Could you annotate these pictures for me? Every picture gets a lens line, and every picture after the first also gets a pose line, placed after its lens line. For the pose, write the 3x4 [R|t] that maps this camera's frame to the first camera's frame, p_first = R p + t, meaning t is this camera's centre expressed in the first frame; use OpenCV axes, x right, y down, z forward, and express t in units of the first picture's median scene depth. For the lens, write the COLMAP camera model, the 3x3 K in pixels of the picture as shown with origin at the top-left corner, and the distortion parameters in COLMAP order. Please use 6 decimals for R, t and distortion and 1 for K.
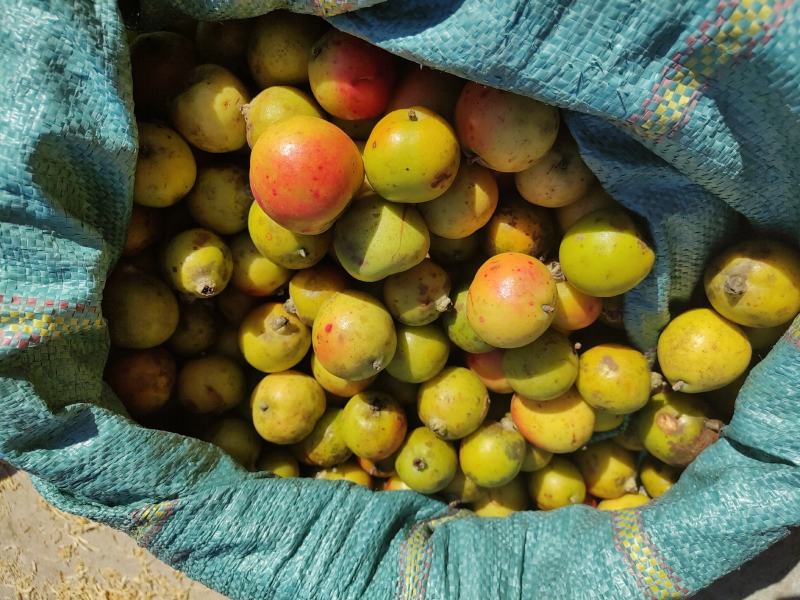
lens RADIAL K [[532.2, 0, 400.0], [0, 532.2, 300.0], [0, 0, 1]] dist [0.031543, -0.116924]
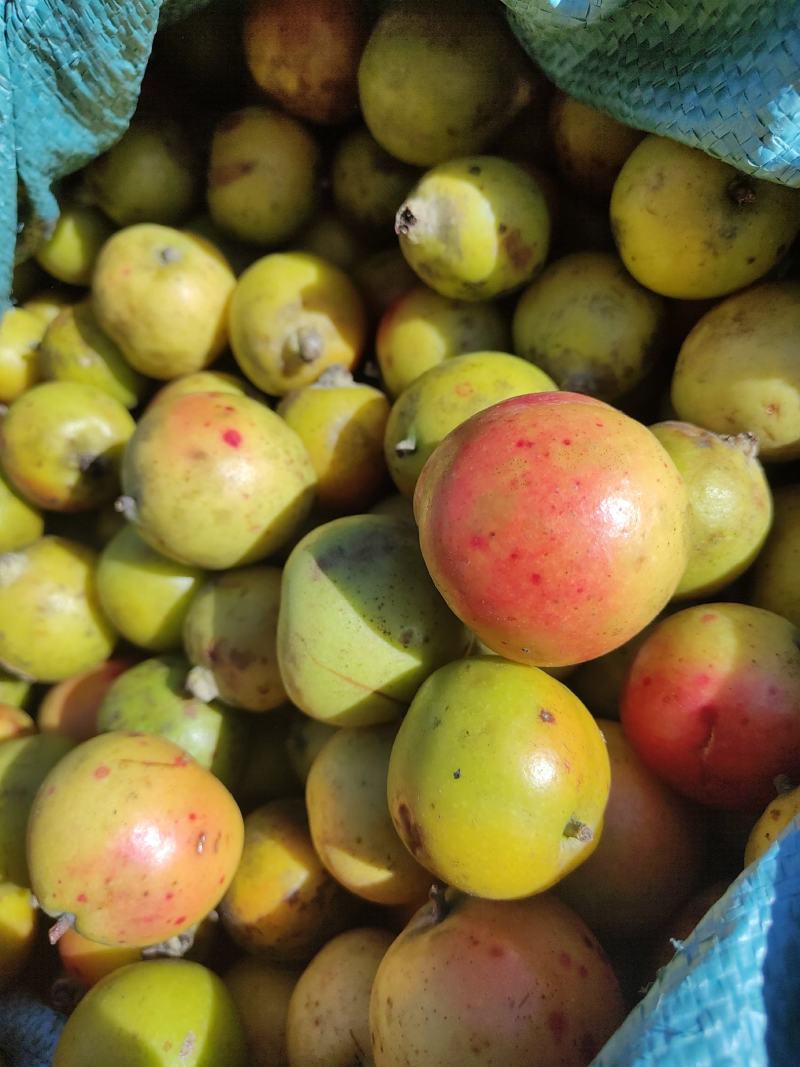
lens RADIAL K [[764.1, 0, 401.7], [0, 764.1, 538.4], [0, 0, 1]] dist [-0.033532, -0.000266]
pose [[-0.364666, 0.931042, 0.013375, -0.114597], [-0.931087, -0.364759, 0.005302, -0.116021], [0.009815, -0.010520, 0.999896, 0.345582]]
